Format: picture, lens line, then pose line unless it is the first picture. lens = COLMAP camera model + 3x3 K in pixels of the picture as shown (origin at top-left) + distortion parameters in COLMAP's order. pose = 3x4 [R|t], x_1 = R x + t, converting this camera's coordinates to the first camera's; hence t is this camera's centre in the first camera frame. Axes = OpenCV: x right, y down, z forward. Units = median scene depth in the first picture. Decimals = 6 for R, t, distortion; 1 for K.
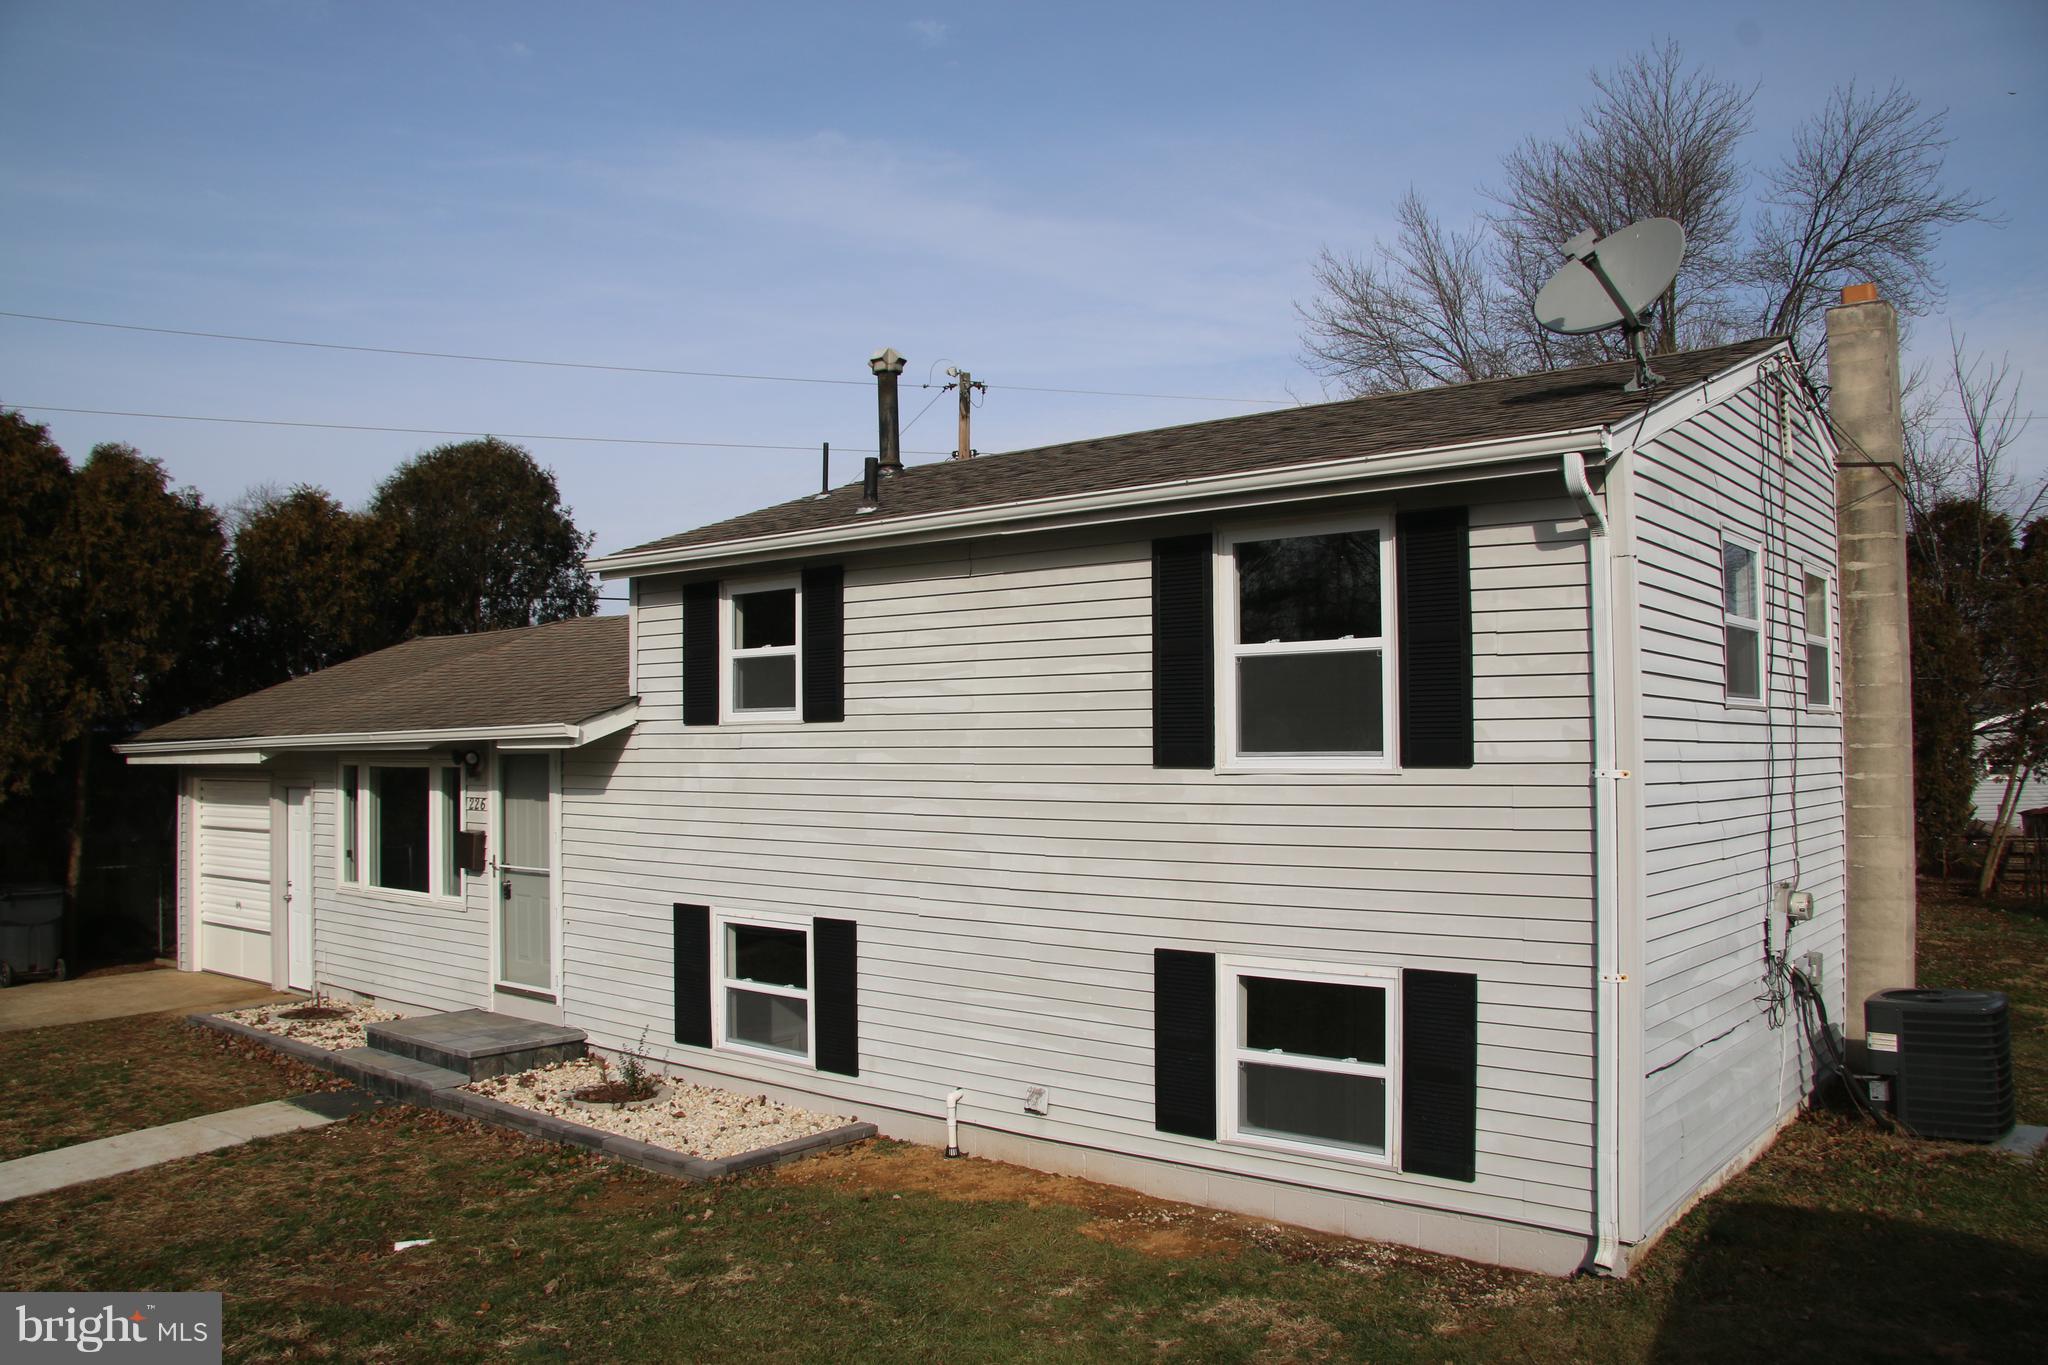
lens RADIAL K [[1549.5, 0, 1024.0], [0, 1549.5, 682.5], [0, 0, 1]] dist [-0.175908, 0.122563]
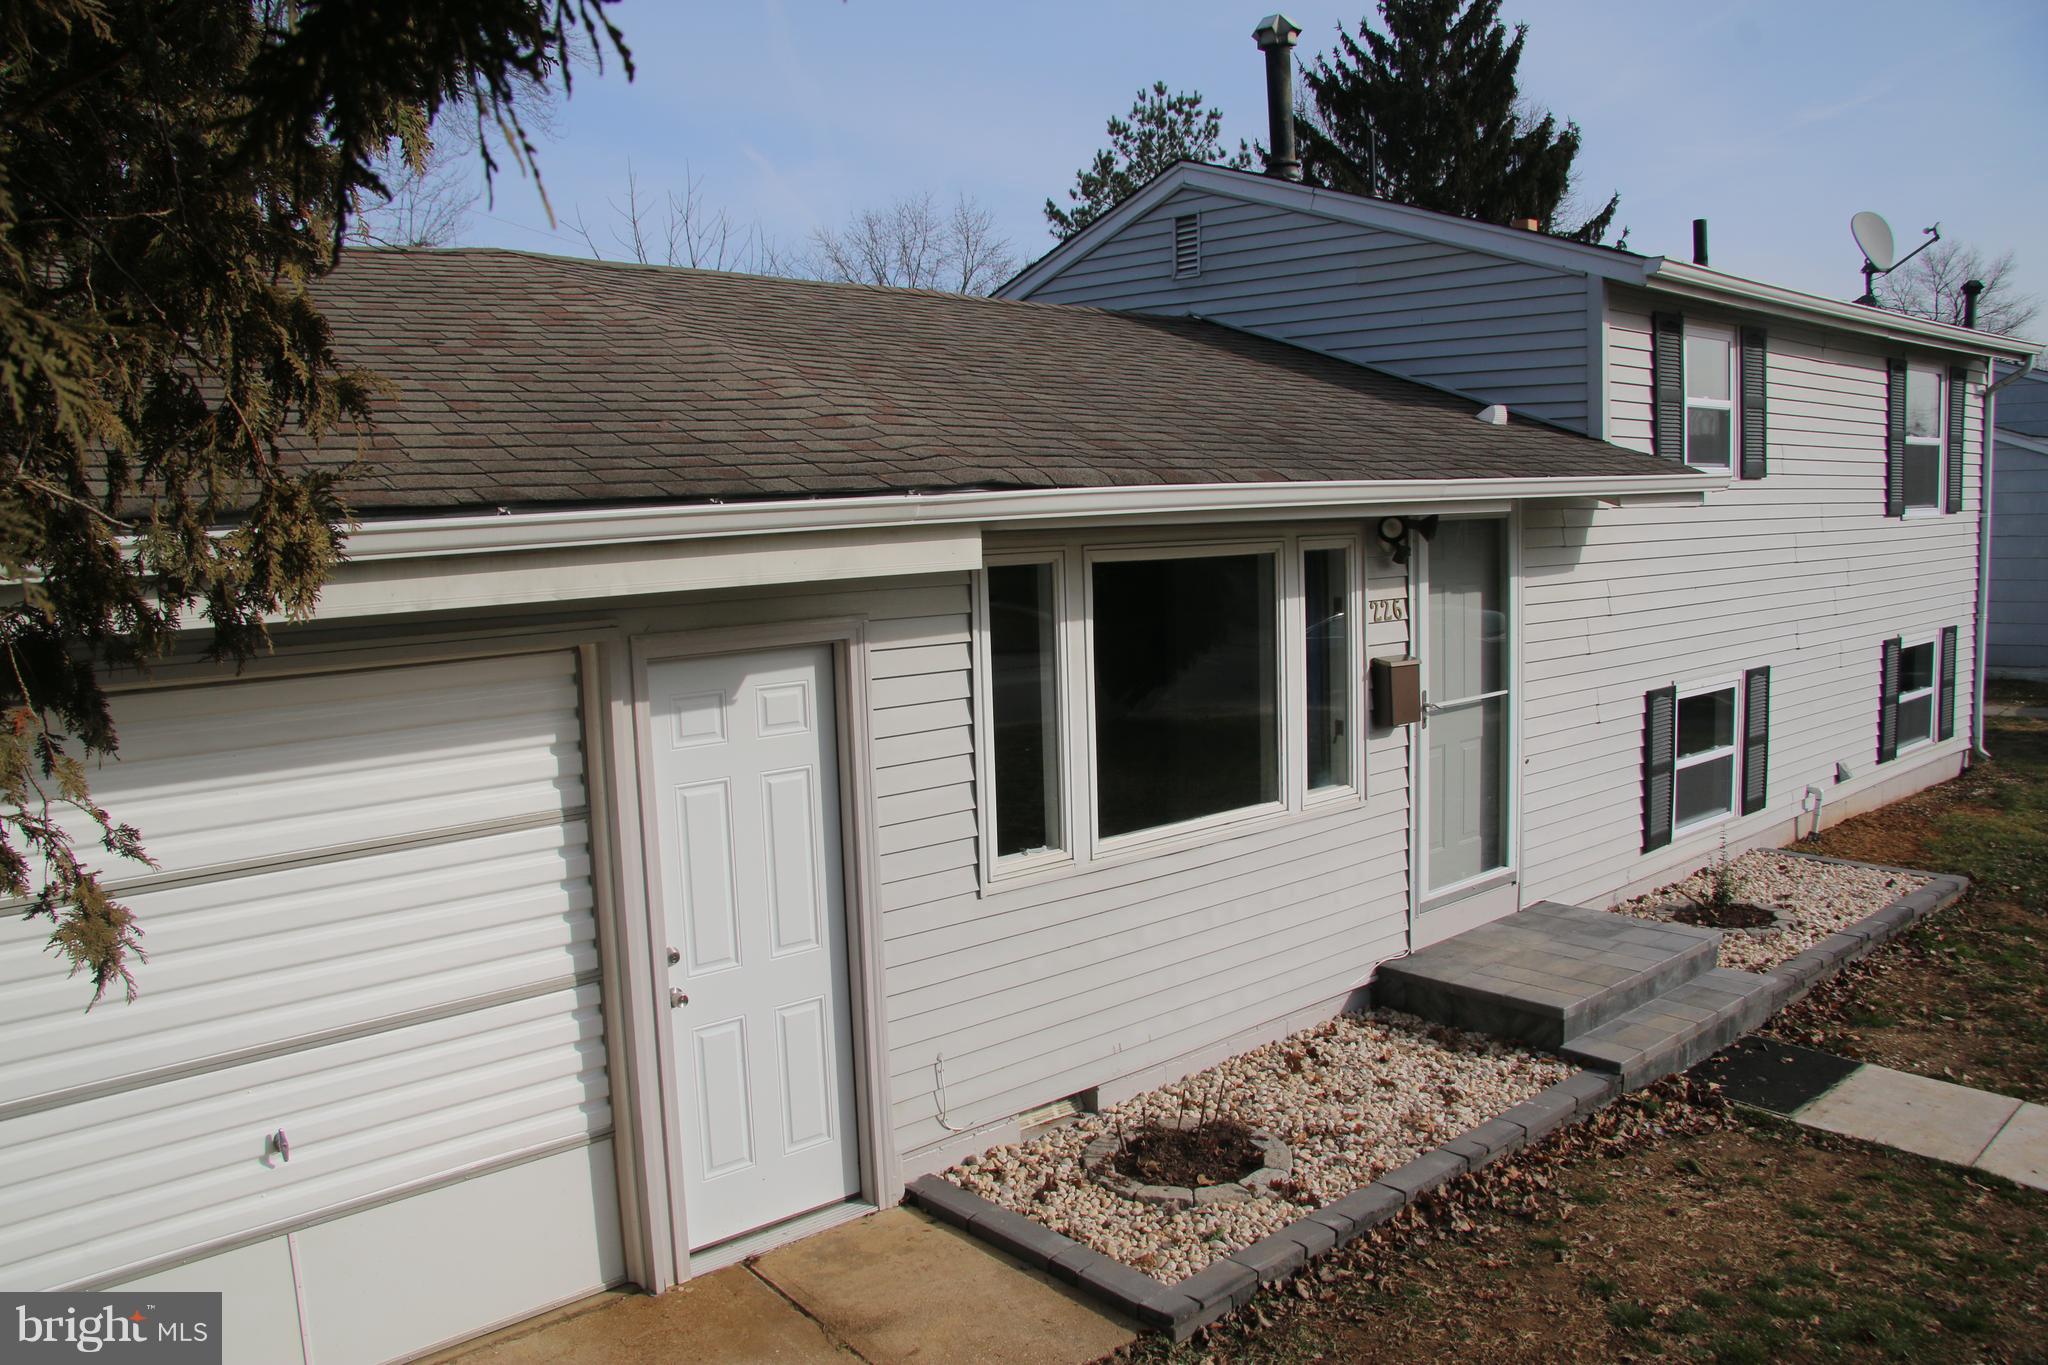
lens RADIAL K [[1549.5, 0, 1024.0], [0, 1549.5, 682.5], [0, 0, 1]] dist [-0.175908, 0.122563]
pose [[0.165060, -0.102562, 0.980936, -1.000004], [-0.010716, 0.994333, 0.105766, 0.049984], [-0.986225, -0.027970, 0.163026, 1.090688]]
